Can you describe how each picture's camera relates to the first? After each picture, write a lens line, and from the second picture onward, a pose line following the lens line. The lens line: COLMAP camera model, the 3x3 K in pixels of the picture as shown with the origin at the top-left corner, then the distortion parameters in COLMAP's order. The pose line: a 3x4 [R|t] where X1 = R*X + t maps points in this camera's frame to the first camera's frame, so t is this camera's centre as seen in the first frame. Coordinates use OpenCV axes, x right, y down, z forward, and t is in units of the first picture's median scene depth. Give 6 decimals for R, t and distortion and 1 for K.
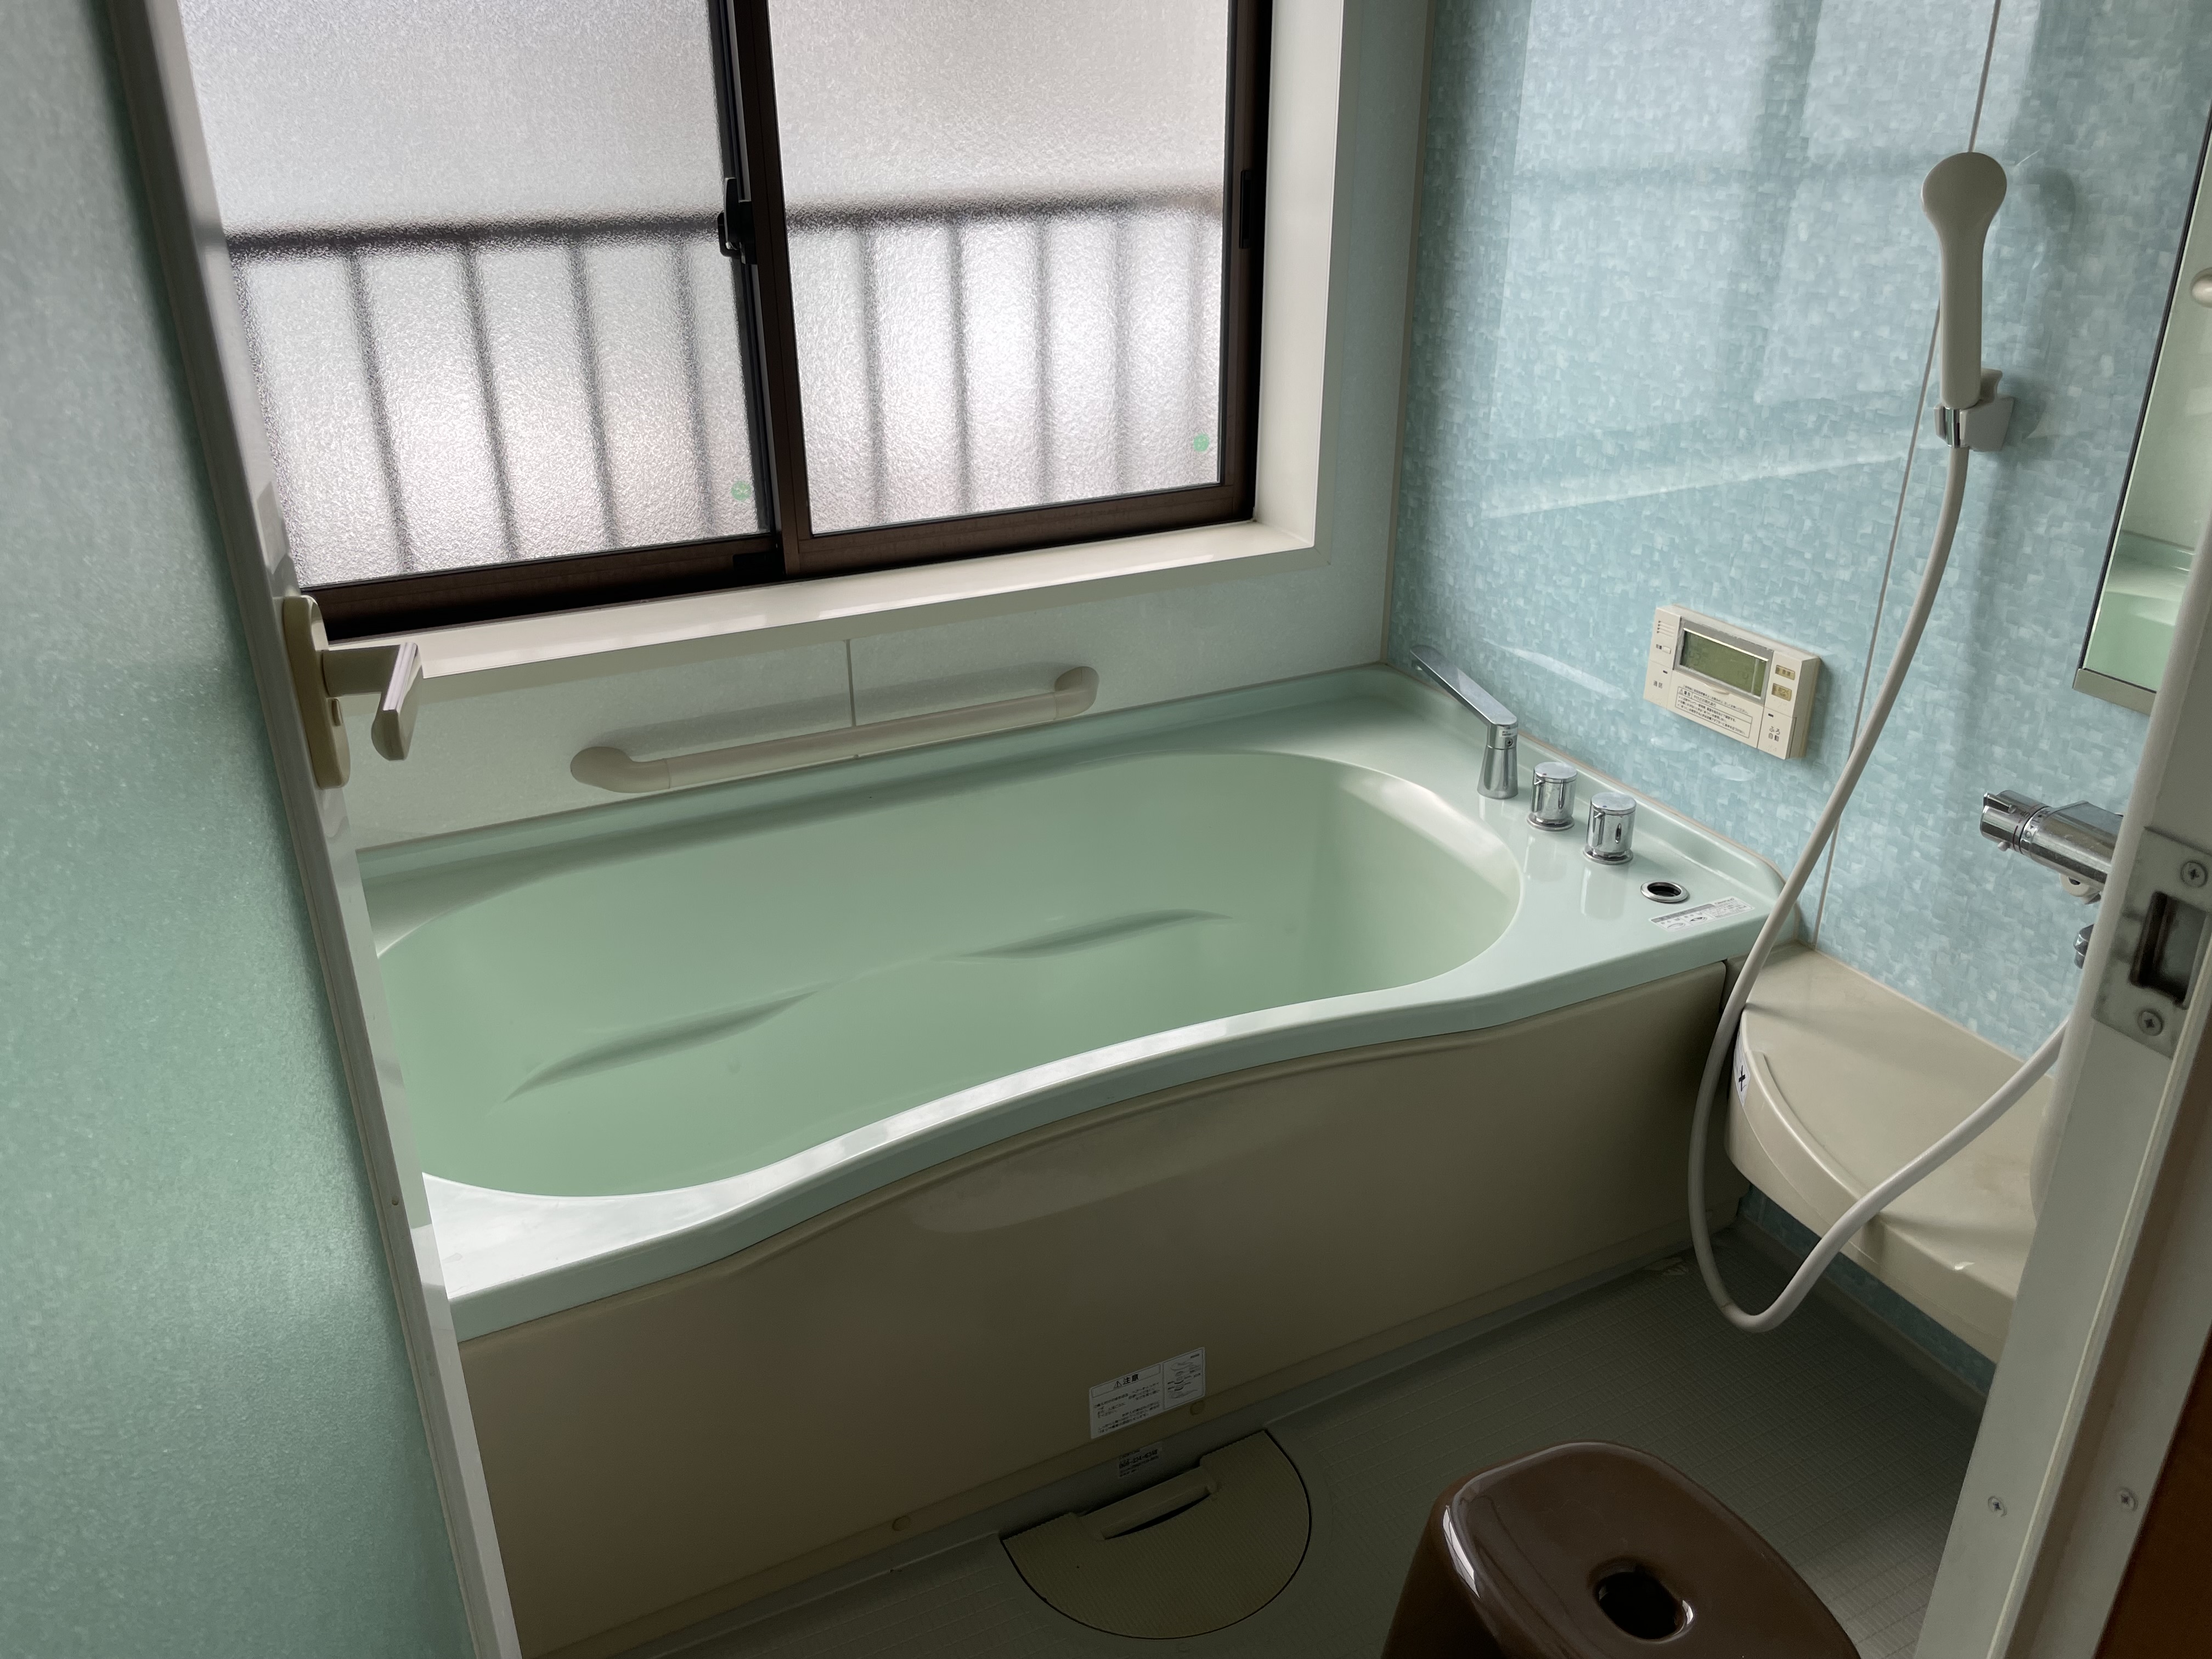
lens RADIAL K [[1659.8, 0, 1106.0], [0, 1659.8, 829.5], [0, 0, 1]] dist [0.040979, -0.028840]
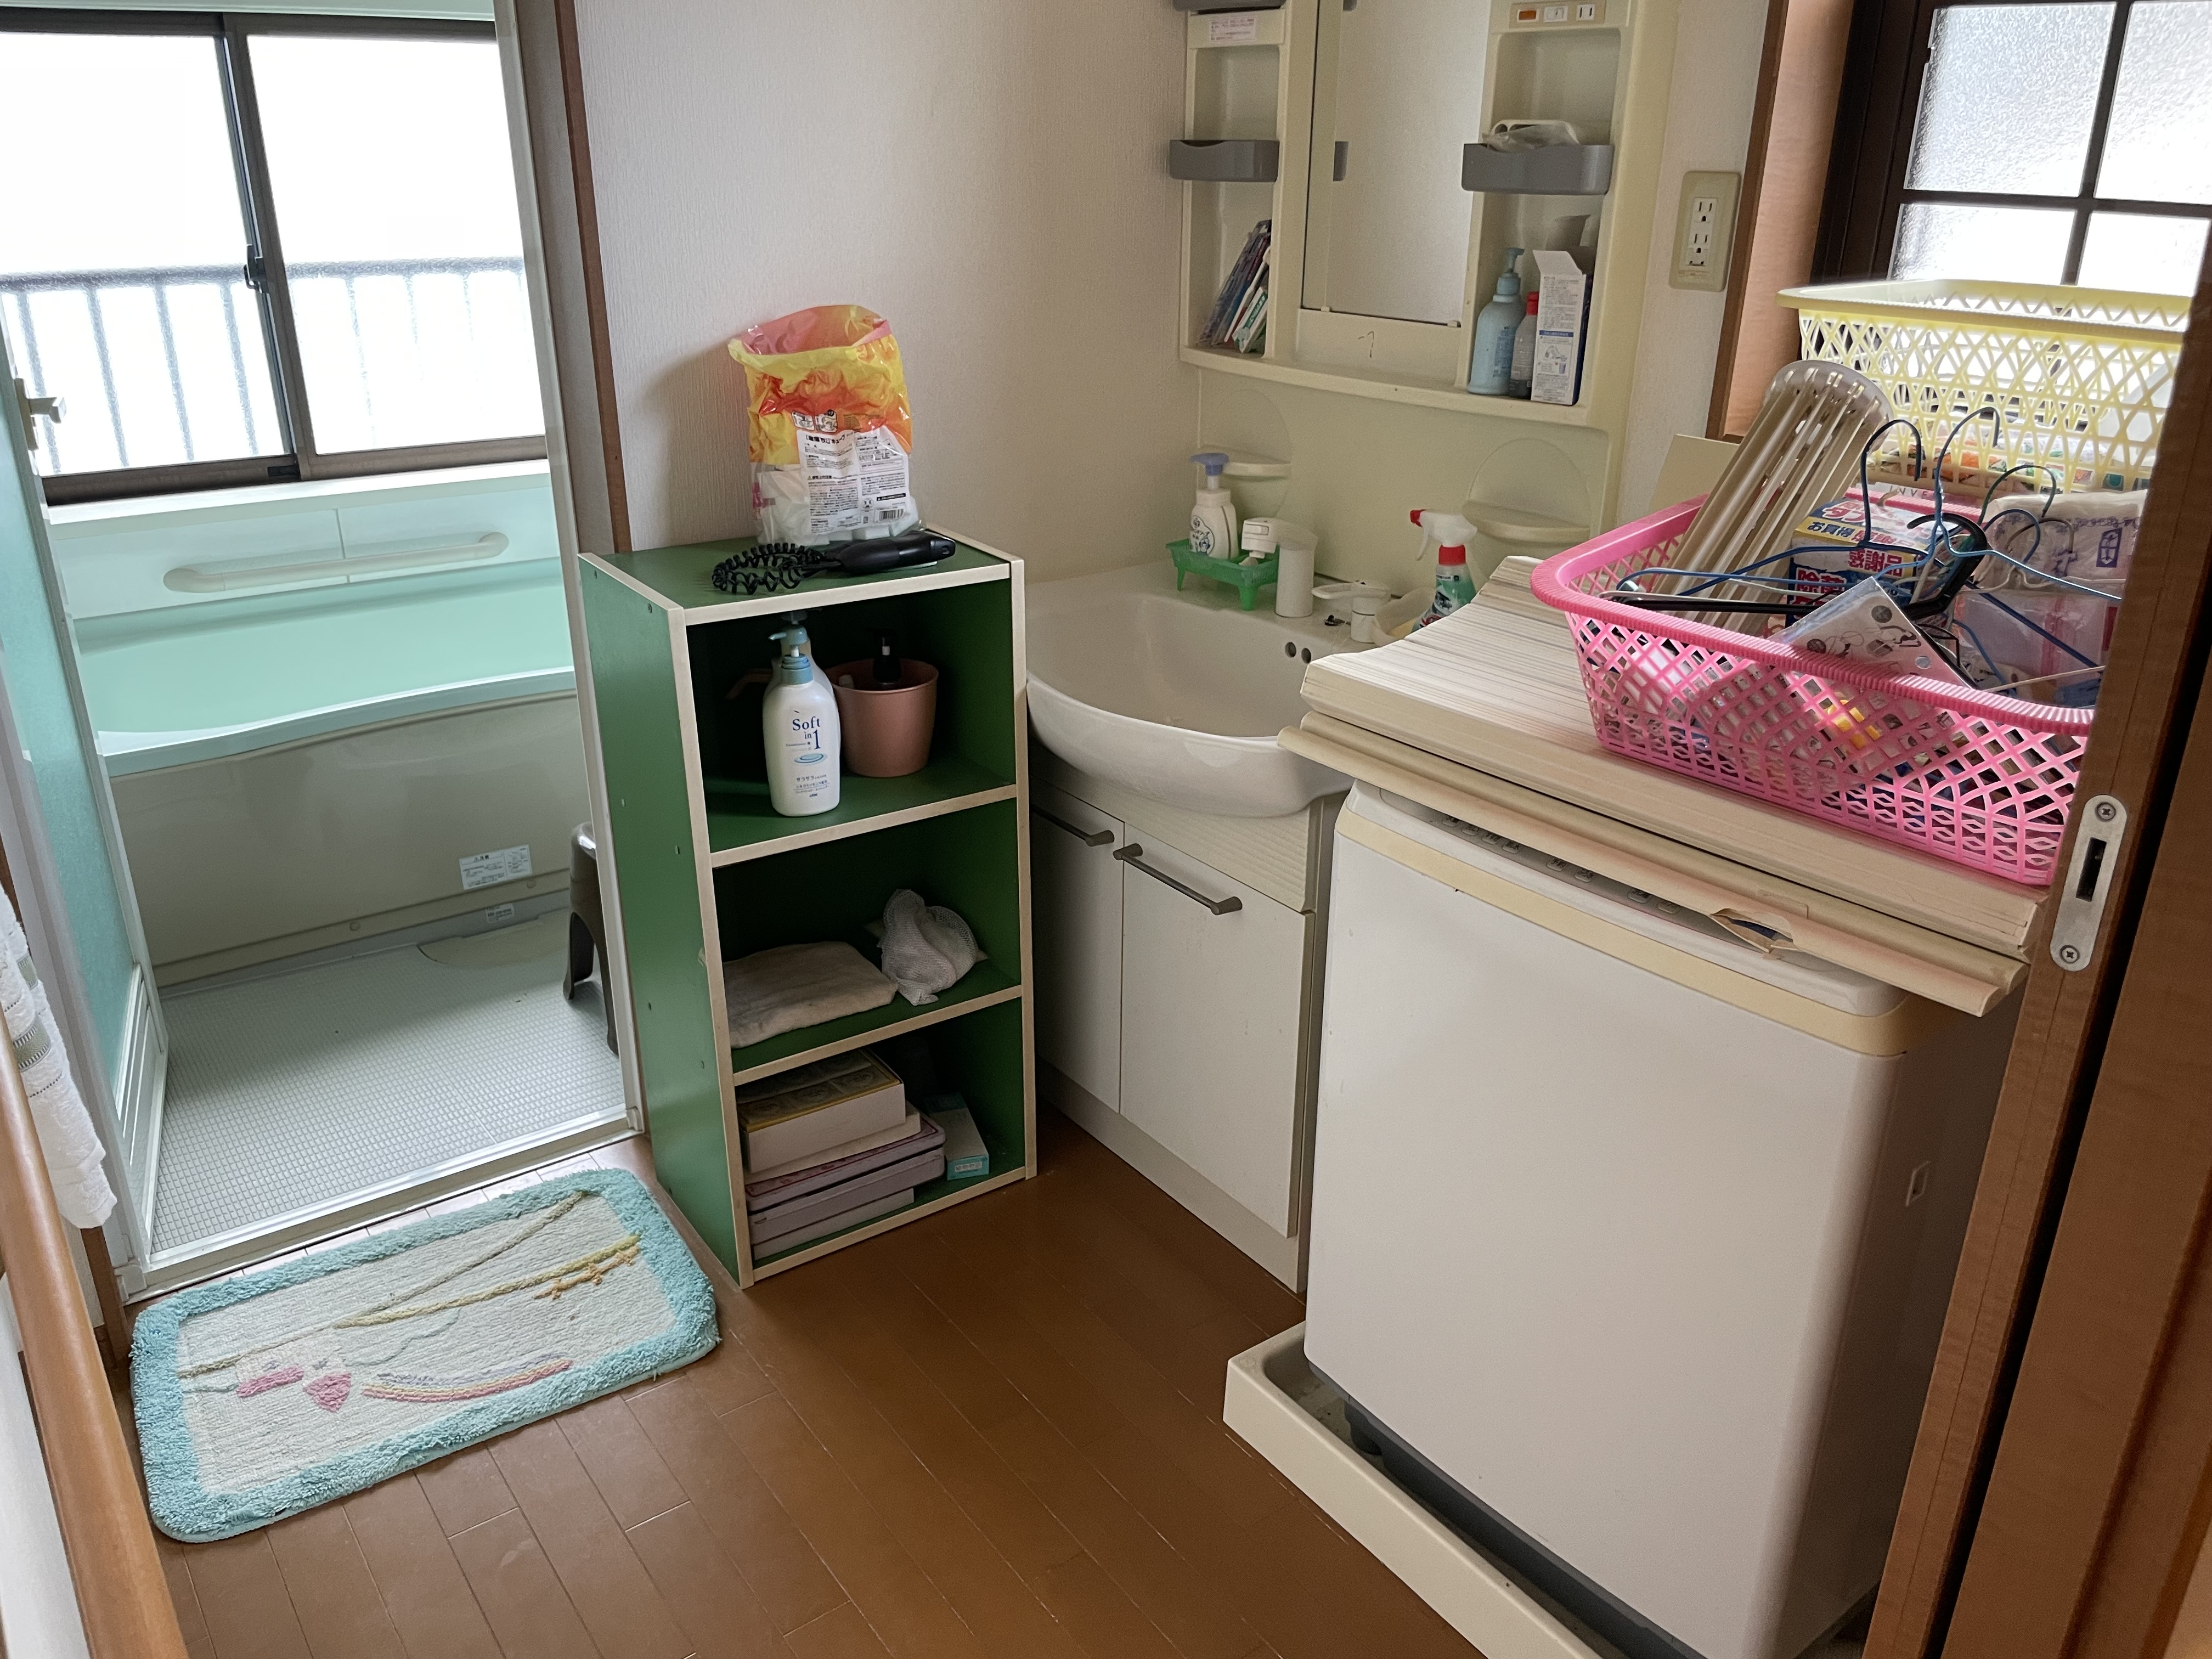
lens RADIAL K [[1659.8, 0, 1106.0], [0, 1659.8, 829.5], [0, 0, 1]] dist [0.040979, -0.028840]
pose [[0.983092, -0.051157, 0.175821, 0.303911], [0.054934, 0.998351, -0.016679, 0.285626], [-0.174678, 0.026056, 0.984281, -0.830871]]
